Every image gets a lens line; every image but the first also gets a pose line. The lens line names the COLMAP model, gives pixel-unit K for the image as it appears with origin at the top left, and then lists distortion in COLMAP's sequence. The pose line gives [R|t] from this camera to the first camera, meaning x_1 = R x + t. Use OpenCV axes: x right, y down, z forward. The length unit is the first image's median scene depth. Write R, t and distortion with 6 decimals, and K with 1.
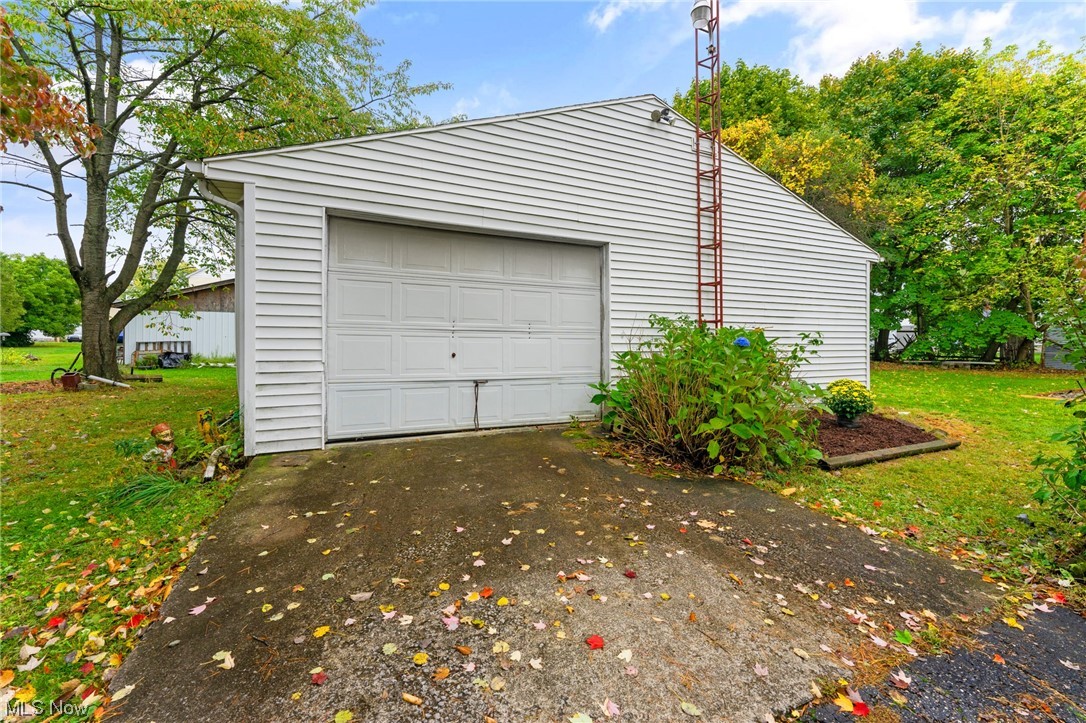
lens RADIAL K [[442.6, 0, 544.2], [0, 442.6, 348.8], [0, 0, 1]] dist [-0.001153, -0.000168]
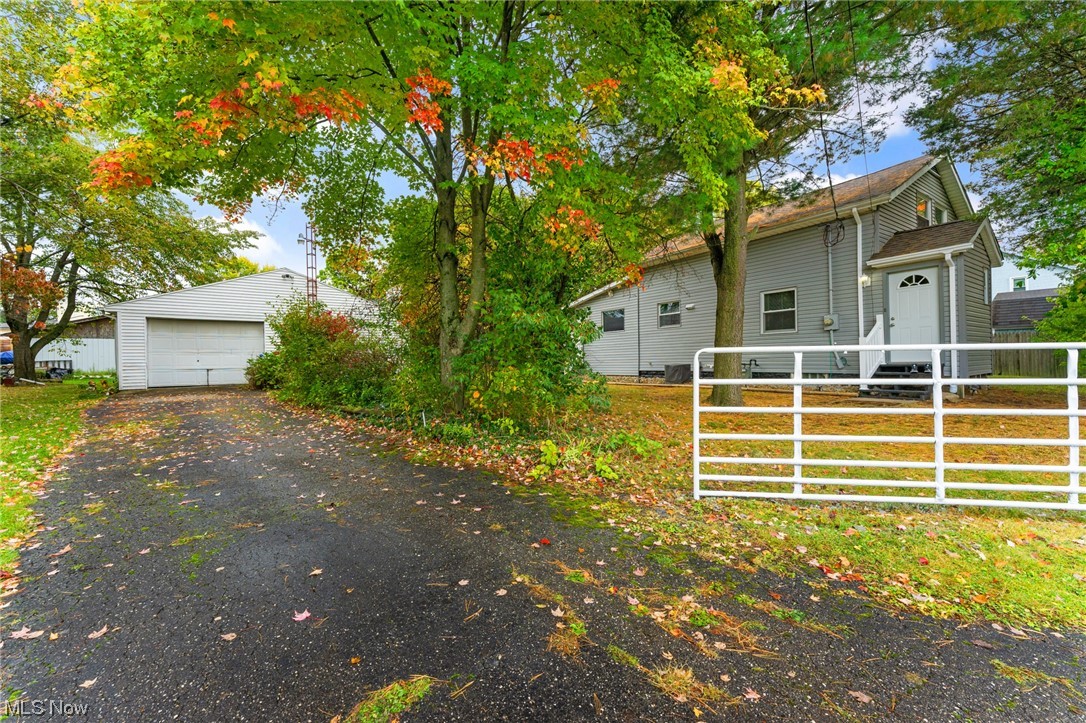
lens RADIAL K [[438.0, 0, 545.1], [0, 438.0, 359.5], [0, 0, 1]] dist [-0.000956, 0.000059]
pose [[0.983759, -0.018909, 0.178497, 0.611161], [0.020122, 0.999785, -0.004990, 0.026107], [-0.178364, 0.008501, 0.983928, -0.907363]]
